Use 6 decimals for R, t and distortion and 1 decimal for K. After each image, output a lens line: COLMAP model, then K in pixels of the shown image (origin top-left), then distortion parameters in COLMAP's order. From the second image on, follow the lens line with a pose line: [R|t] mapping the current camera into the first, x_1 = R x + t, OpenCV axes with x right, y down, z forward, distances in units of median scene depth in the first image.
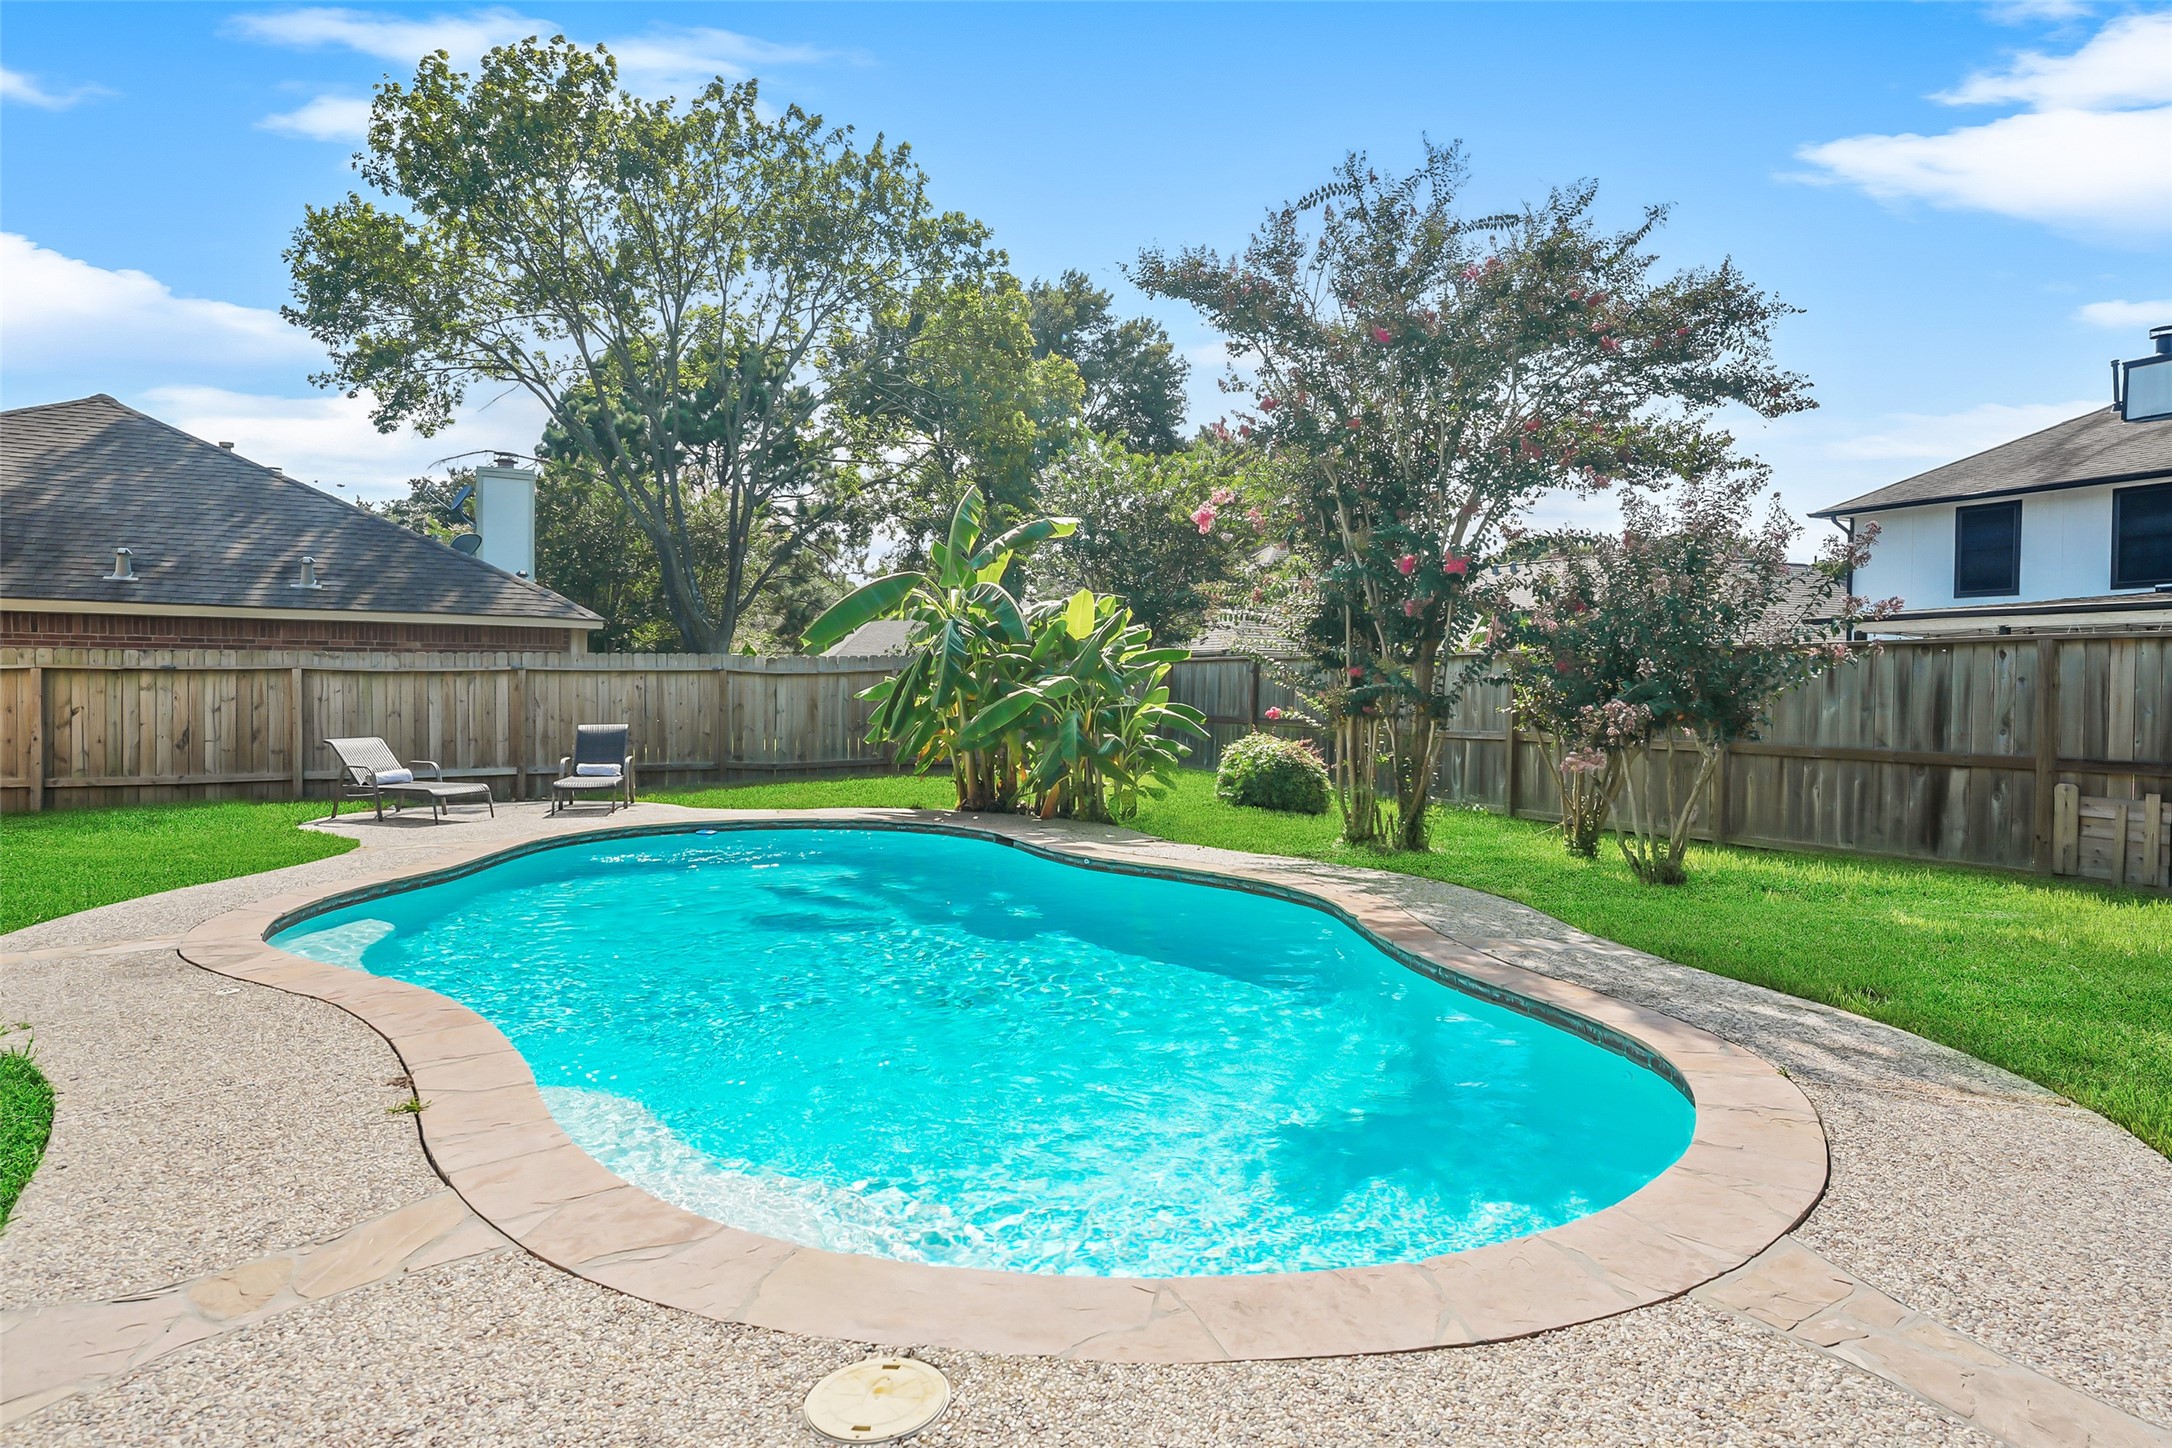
lens RADIAL K [[1225.9, 0, 1086.0], [0, 1225.9, 724.0], [0, 0, 1]] dist [0.002066, 0.000585]
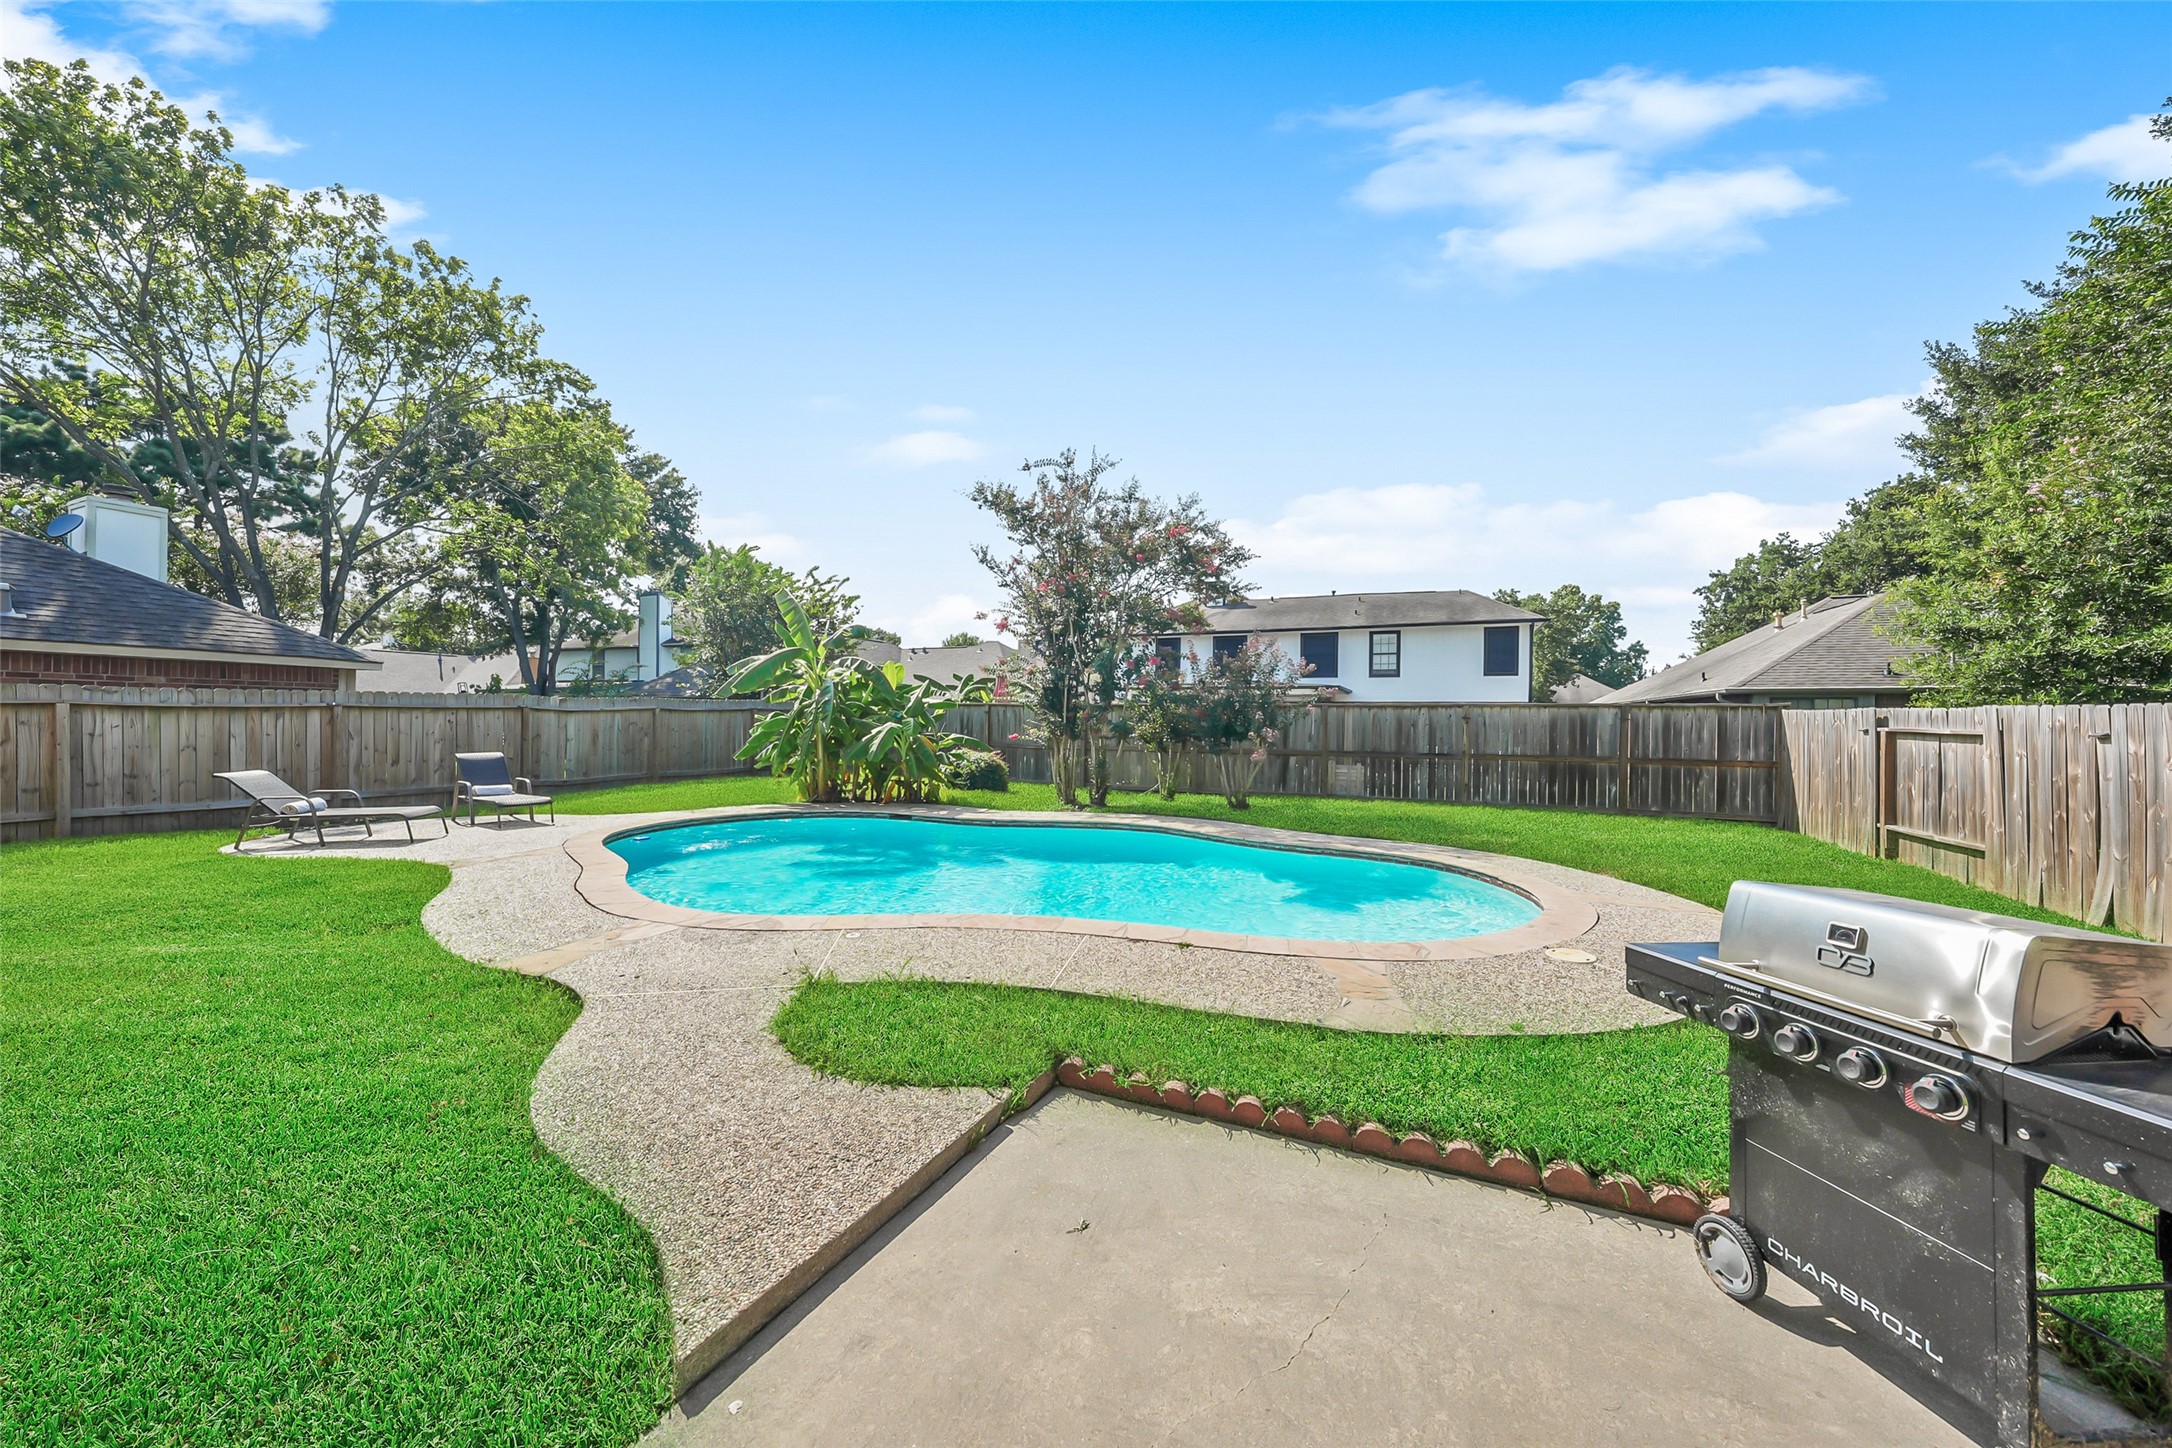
lens RADIAL K [[753.3, 0, 1086.0], [0, 753.3, 724.0], [0, 0, 1]] dist [-0.000263, -0.000058]
pose [[0.786464, -0.001929, 0.617634, -0.362208], [0.015599, 0.999738, -0.016741, -0.006027], [-0.617440, 0.022800, 0.786288, 0.037379]]
